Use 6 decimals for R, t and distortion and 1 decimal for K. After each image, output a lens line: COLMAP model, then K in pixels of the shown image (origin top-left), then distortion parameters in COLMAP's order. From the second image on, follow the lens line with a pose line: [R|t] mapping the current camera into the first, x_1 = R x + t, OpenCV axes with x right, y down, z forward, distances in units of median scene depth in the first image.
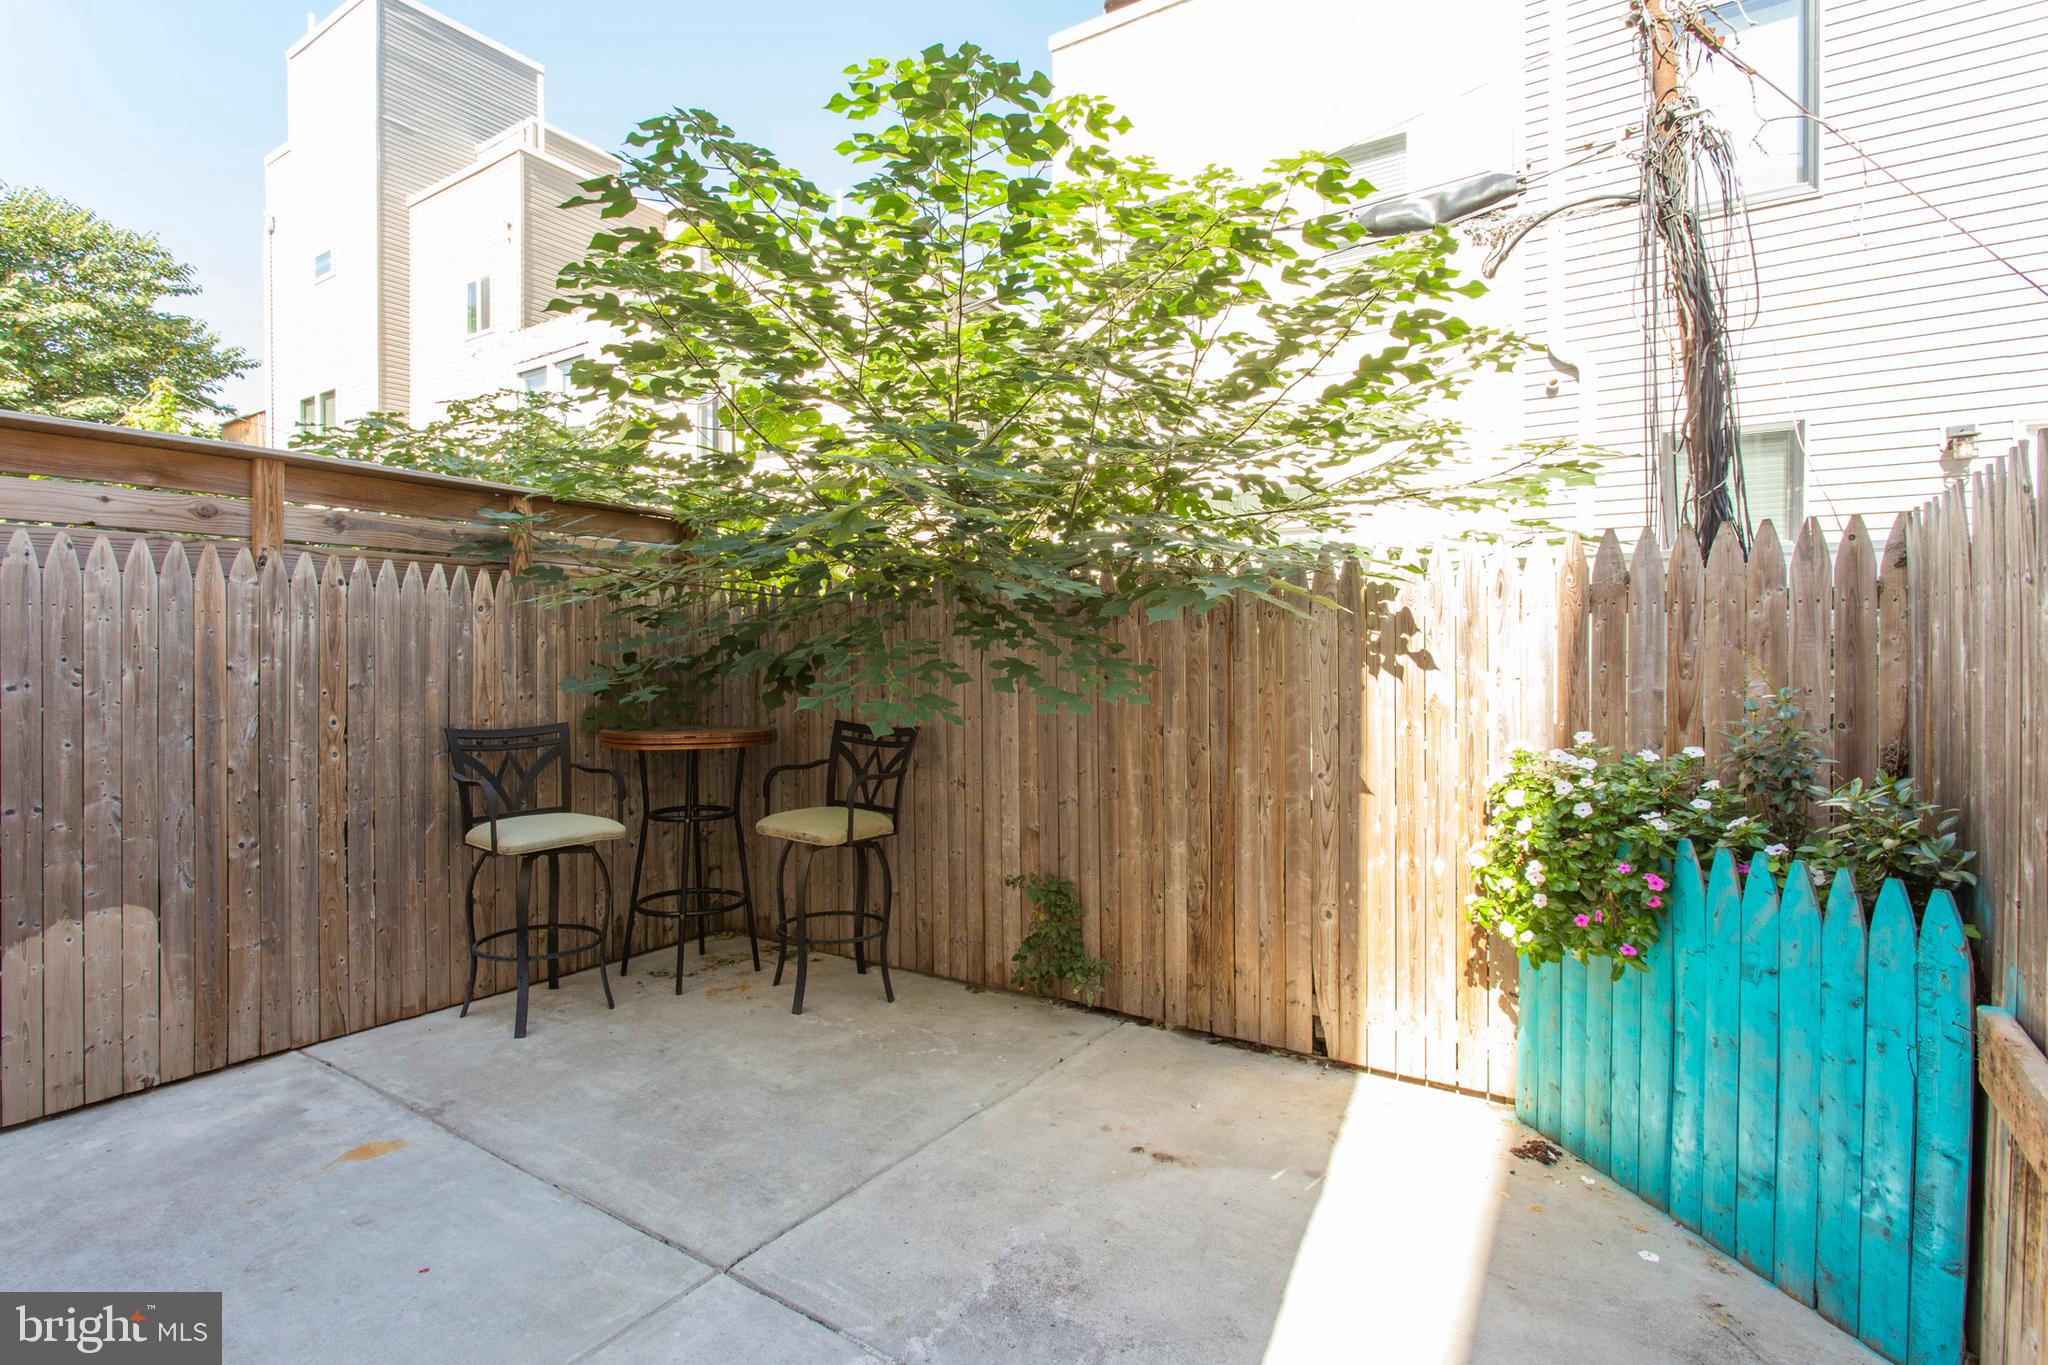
lens RADIAL K [[1003.7, 0, 1010.3], [0, 1003.7, 663.6], [0, 0, 1]] dist [-0.015287, 0.009072]
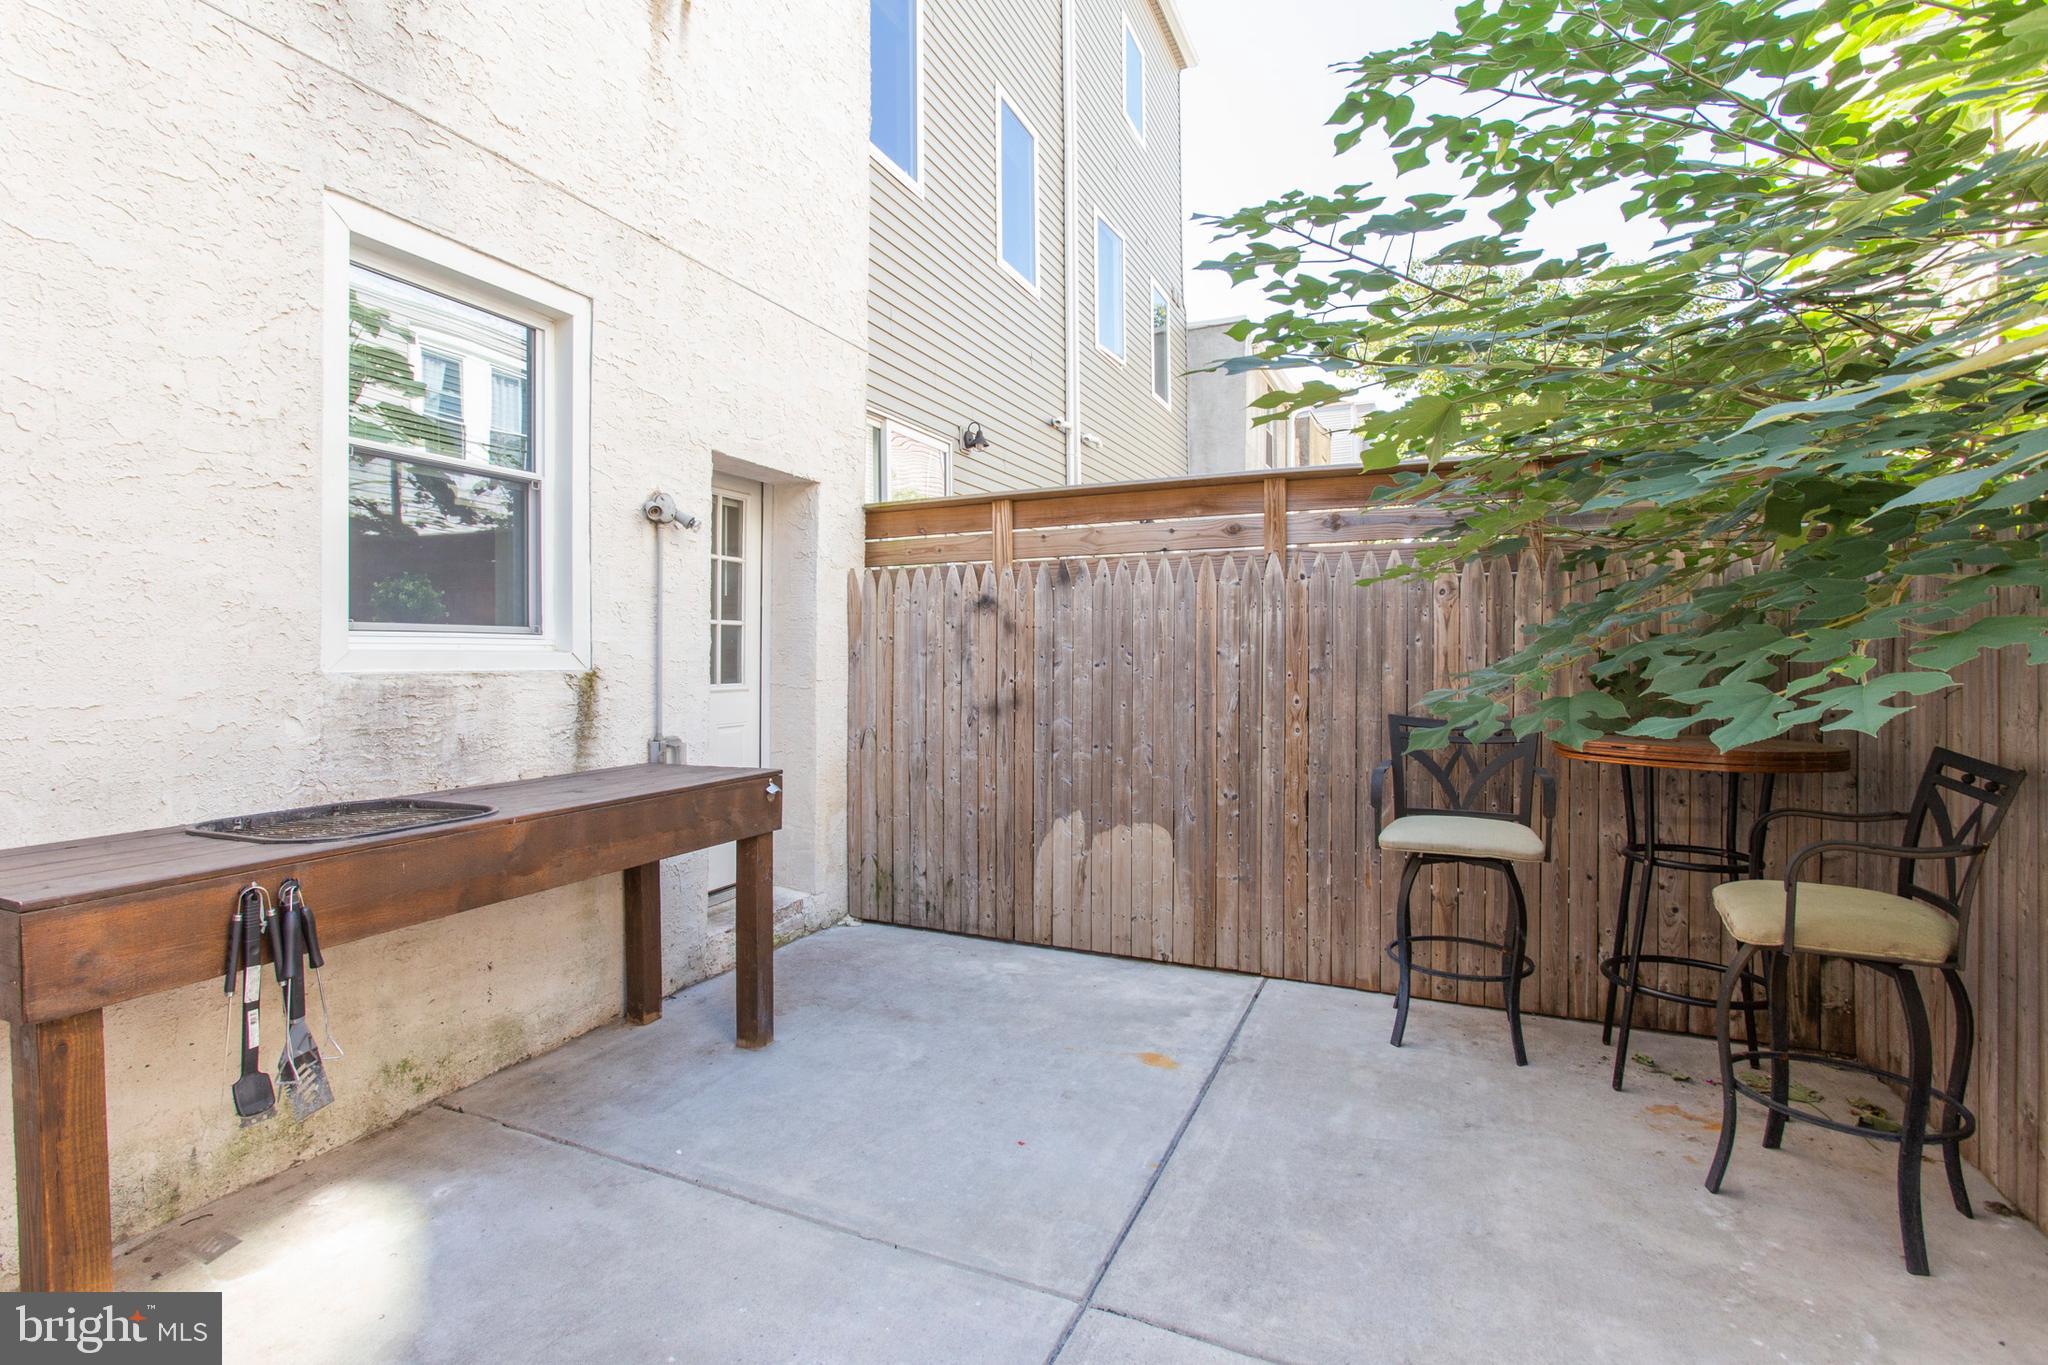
lens RADIAL K [[1003.7, 0, 1010.3], [0, 1003.7, 663.6], [0, 0, 1]] dist [-0.015287, 0.009072]
pose [[0.155604, 0.012848, -0.987736, 0.407285], [-0.004130, 0.999915, 0.012356, 0.003449], [0.987811, 0.002157, 0.155644, 0.525993]]
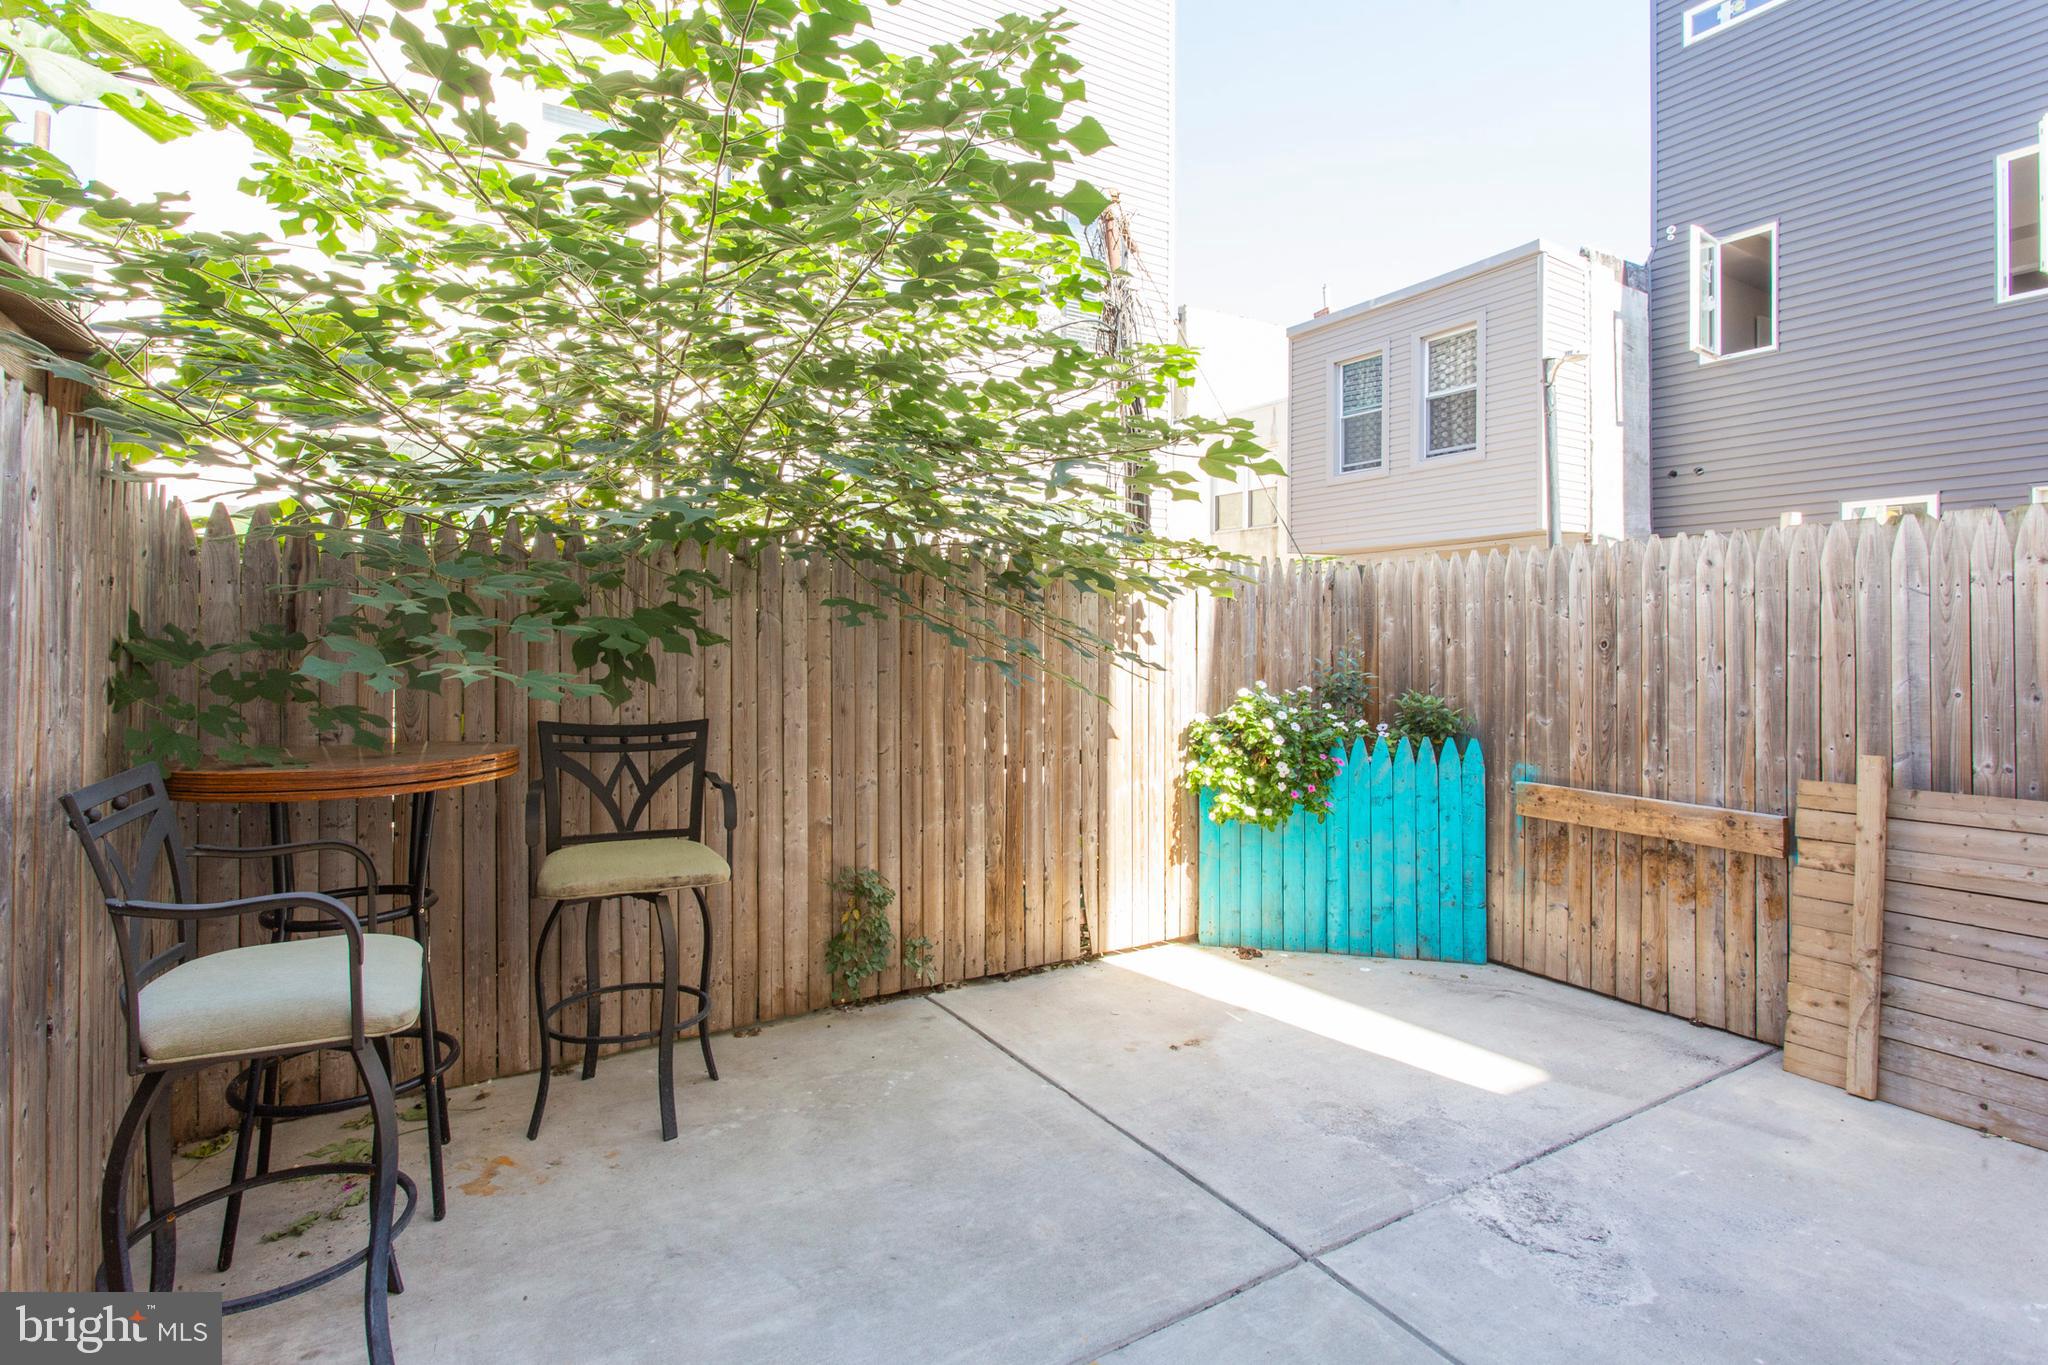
lens RADIAL K [[955.4, 0, 1055.4], [0, 955.4, 607.9], [0, 0, 1]] dist [-0.010158, 0.000073]
pose [[0.419539, 0.037799, 0.906950, -0.835179], [0.002614, 0.999078, -0.042848, 0.011160], [-0.907734, 0.020348, 0.419053, 0.550600]]
